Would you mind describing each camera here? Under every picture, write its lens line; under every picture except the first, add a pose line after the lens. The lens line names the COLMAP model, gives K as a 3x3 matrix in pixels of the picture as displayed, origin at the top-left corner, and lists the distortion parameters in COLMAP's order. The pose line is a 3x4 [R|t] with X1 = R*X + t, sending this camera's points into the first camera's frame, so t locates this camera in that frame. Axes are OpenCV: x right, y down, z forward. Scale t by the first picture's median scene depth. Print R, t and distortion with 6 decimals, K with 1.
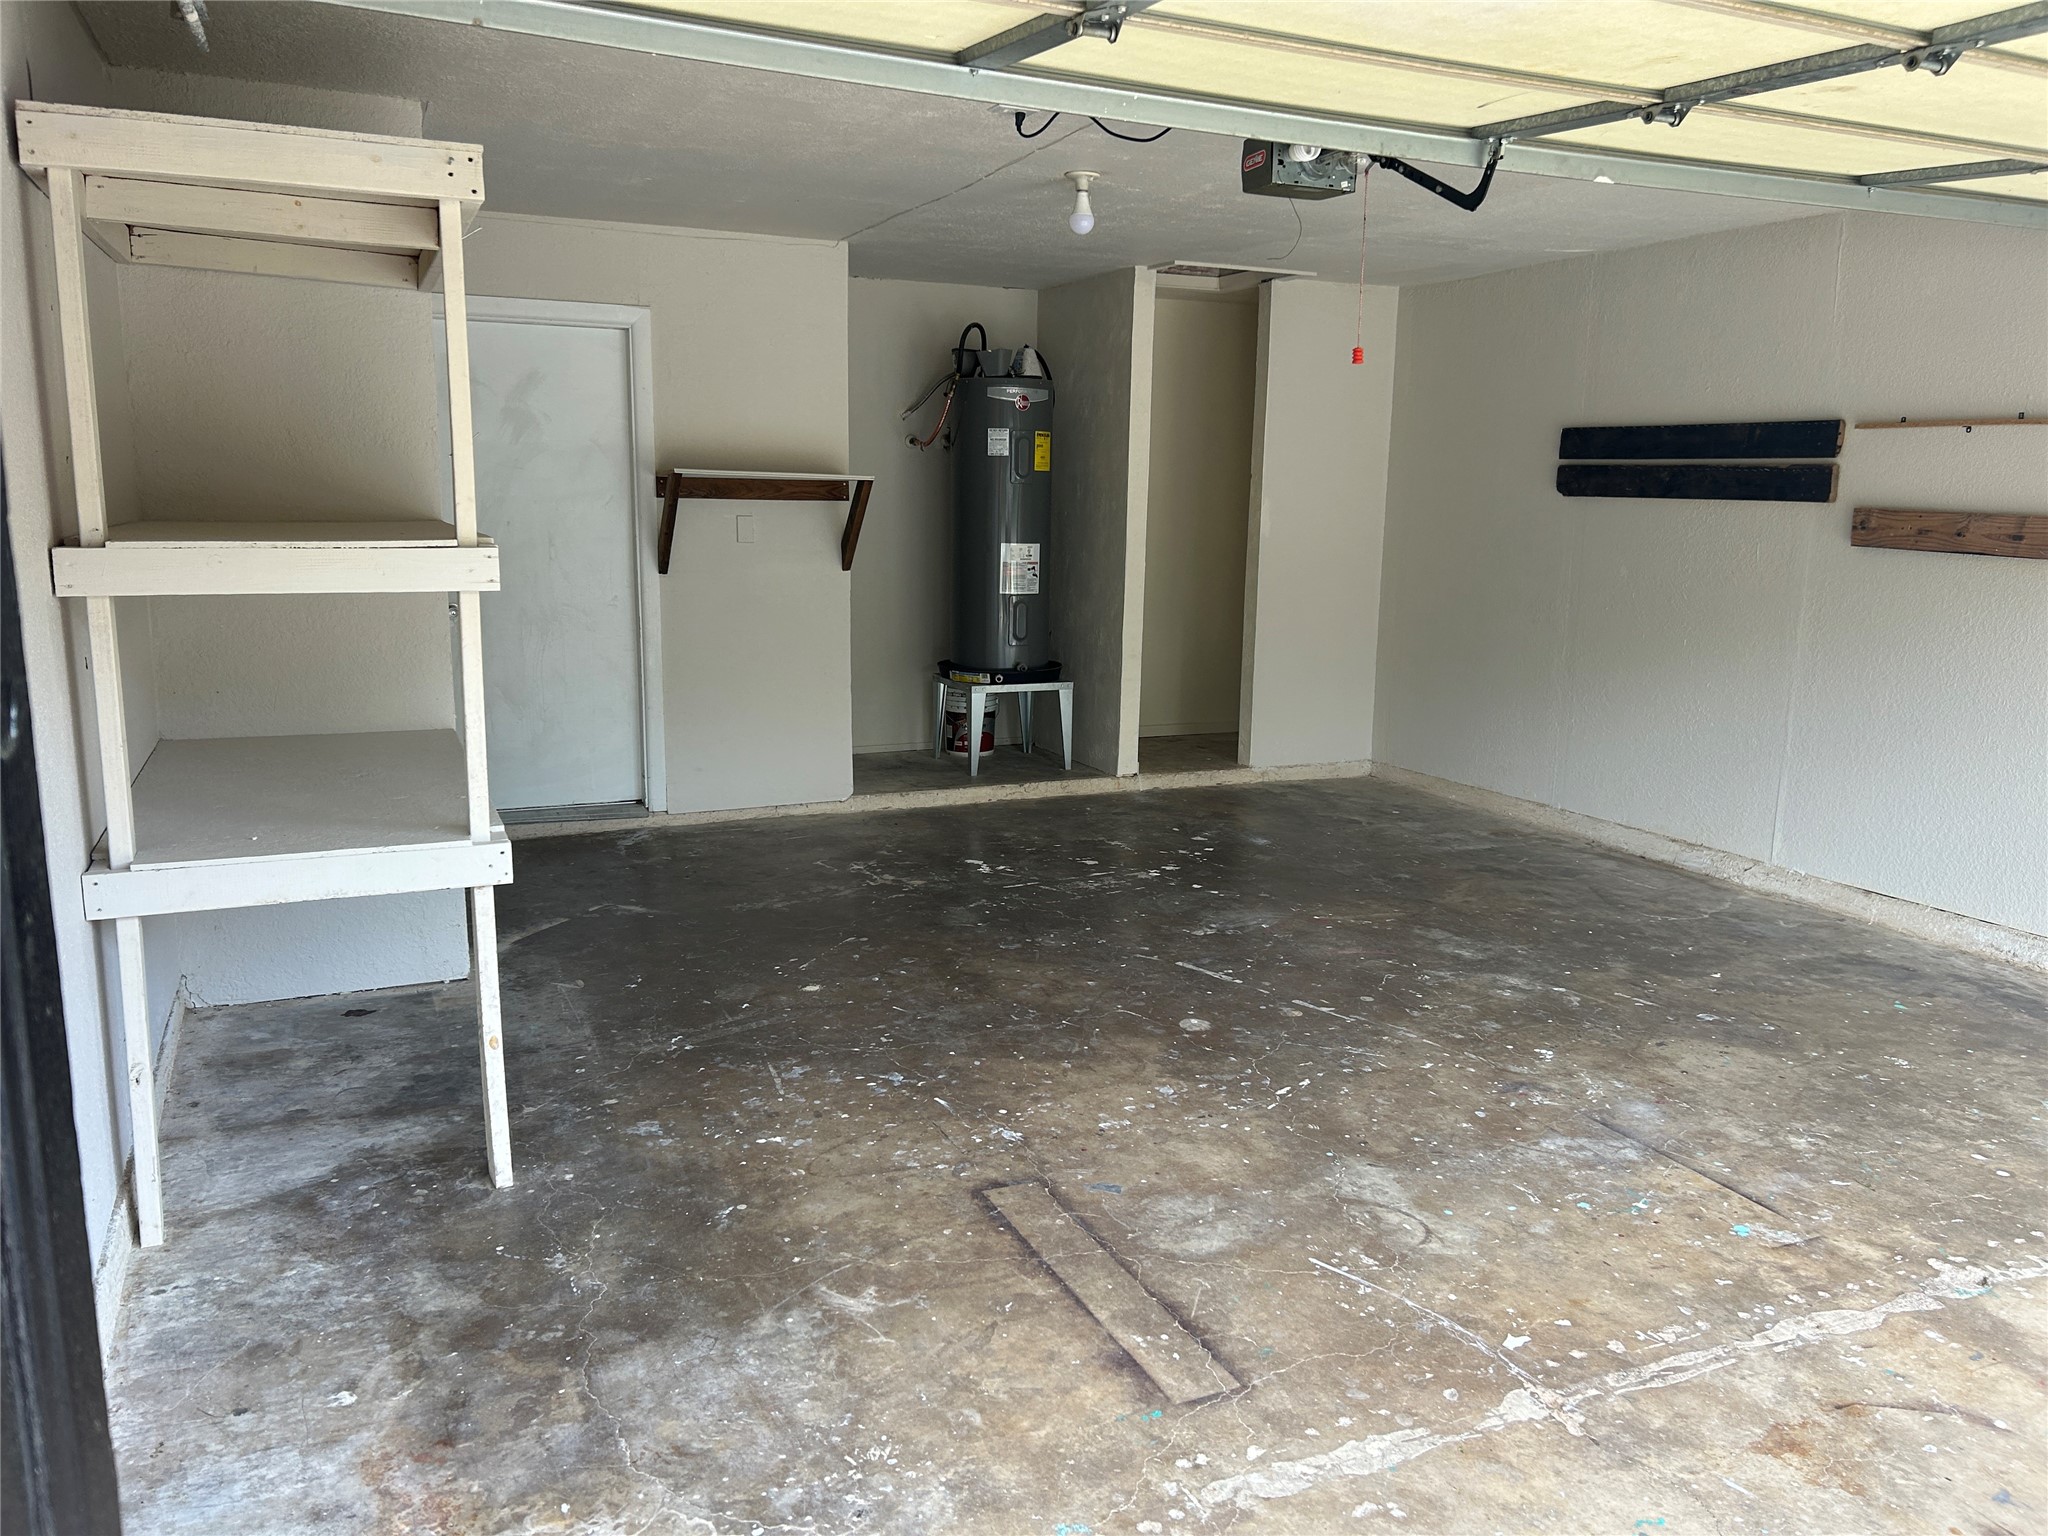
lens RADIAL K [[1549.8, 0, 1035.0], [0, 1549.8, 780.5], [0, 0, 1]] dist [0.061247, -0.072365]
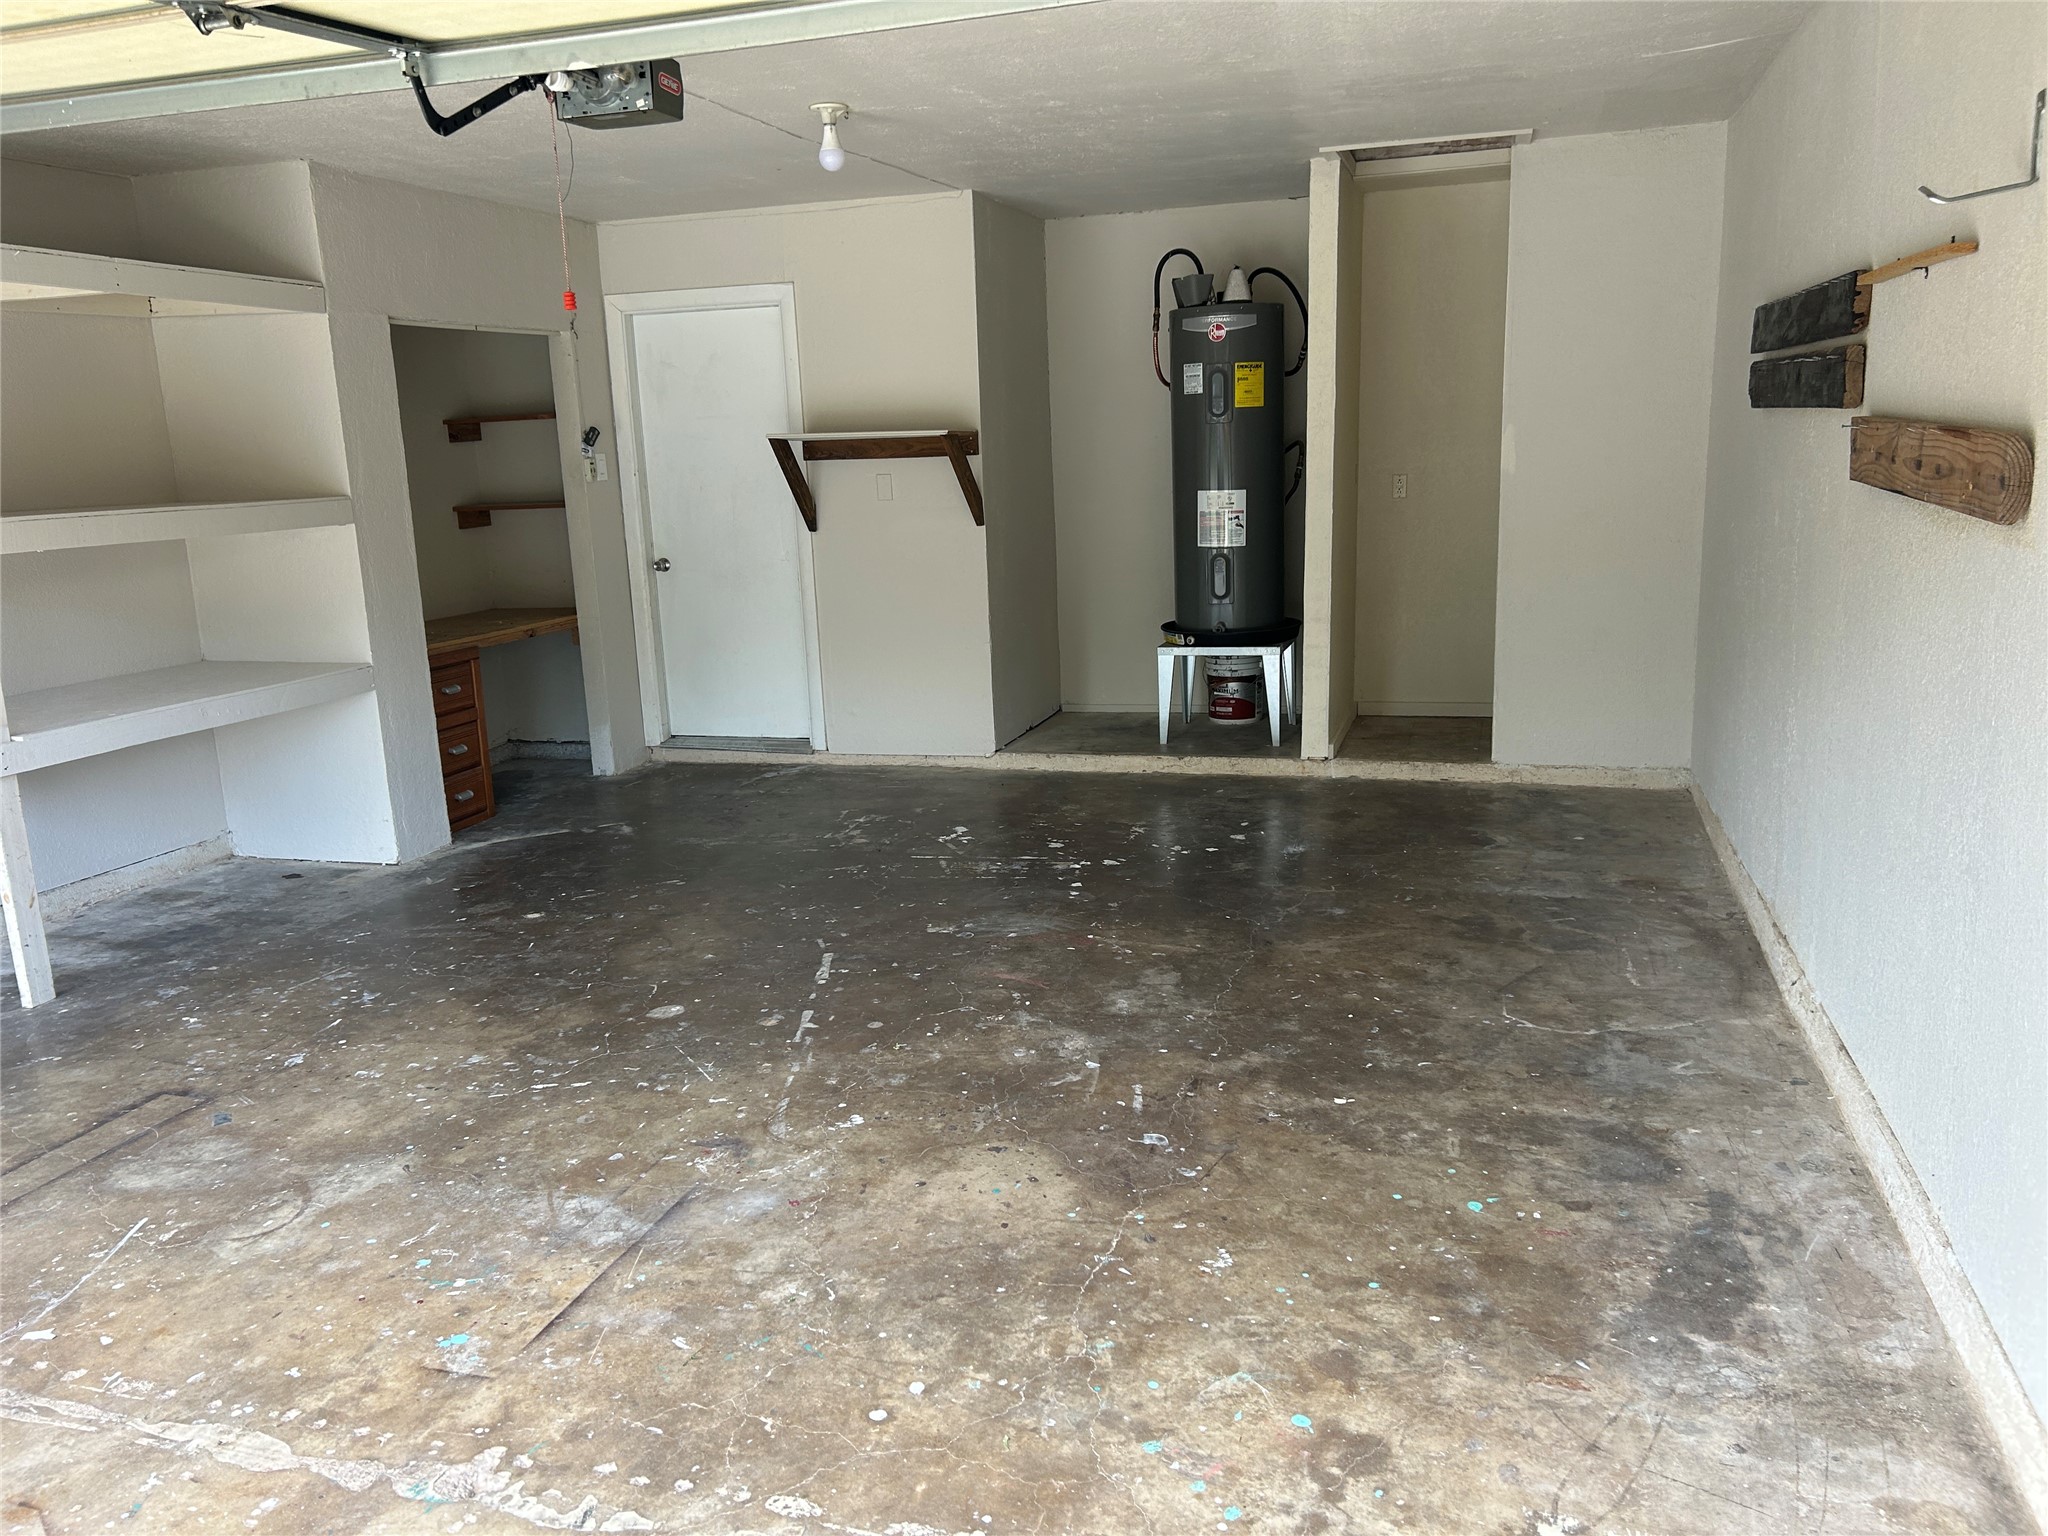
lens RADIAL K [[1549.8, 0, 1010.7], [0, 1549.8, 771.5], [0, 0, 1]] dist [0.061247, -0.072365]
pose [[0.748229, 0.095812, -0.656486, 0.776213], [-0.073515, 0.995397, 0.061486, -0.056788], [0.659355, 0.002256, 0.751828, 0.370724]]
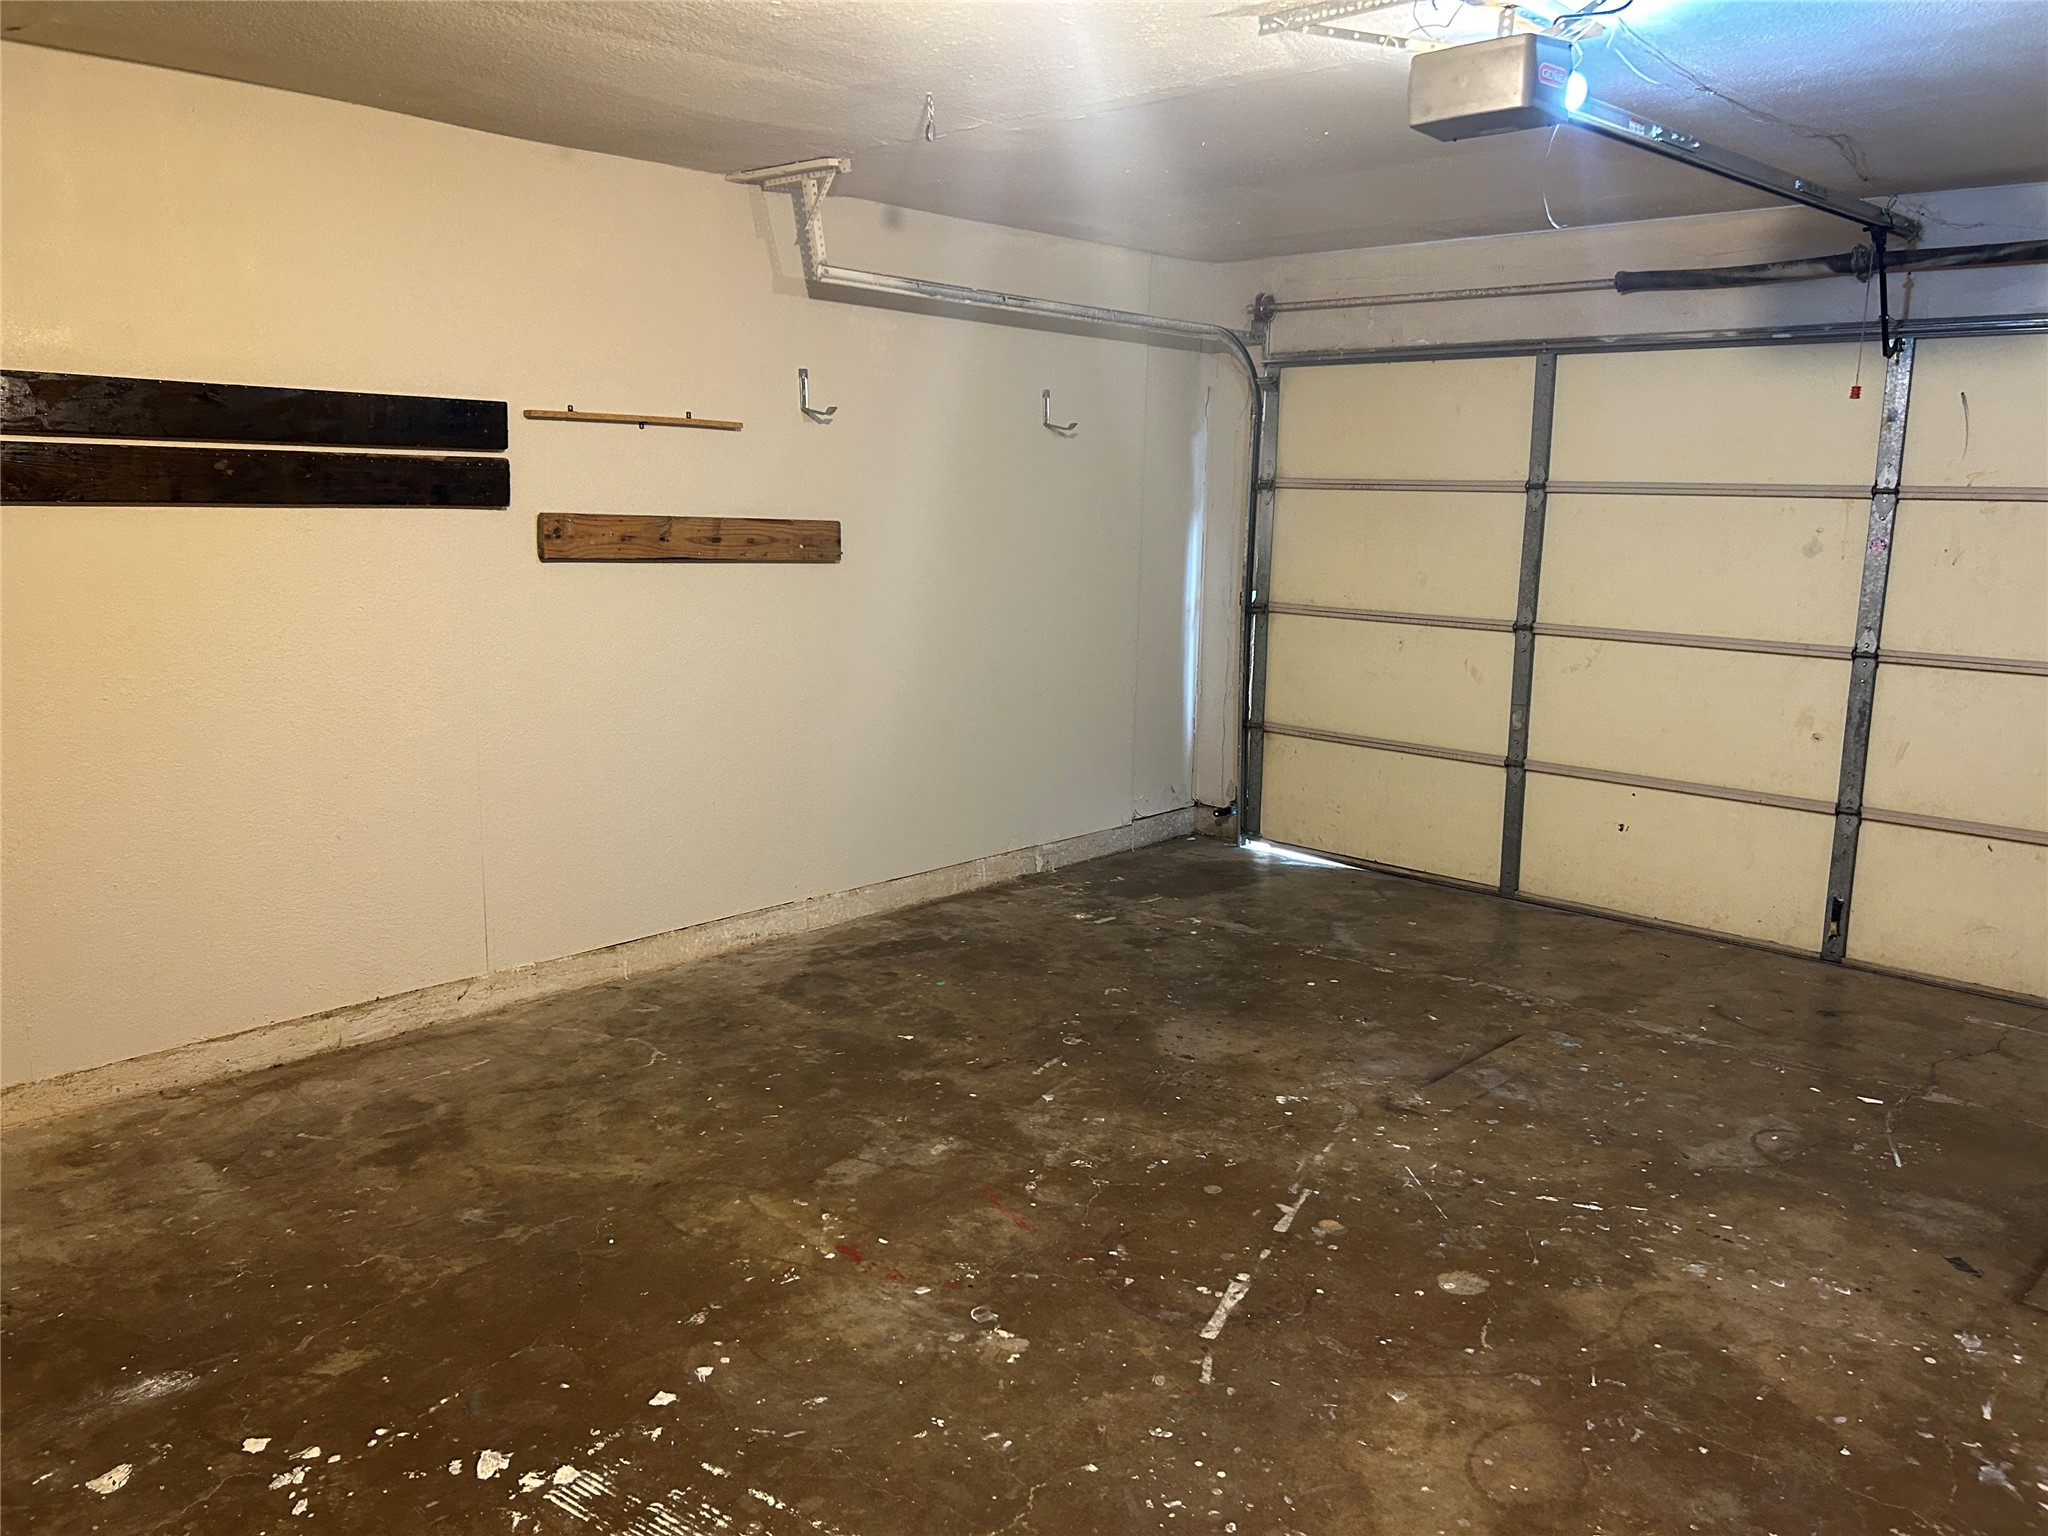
lens RADIAL K [[1549.8, 0, 1013.2], [0, 1549.8, 752.6], [0, 0, 1]] dist [0.061247, -0.072365]
pose [[-0.382012, -0.181047, 0.906250, -0.373029], [0.148766, 0.955787, 0.253653, -0.252621], [-0.912105, 0.231718, -0.338188, 1.214733]]
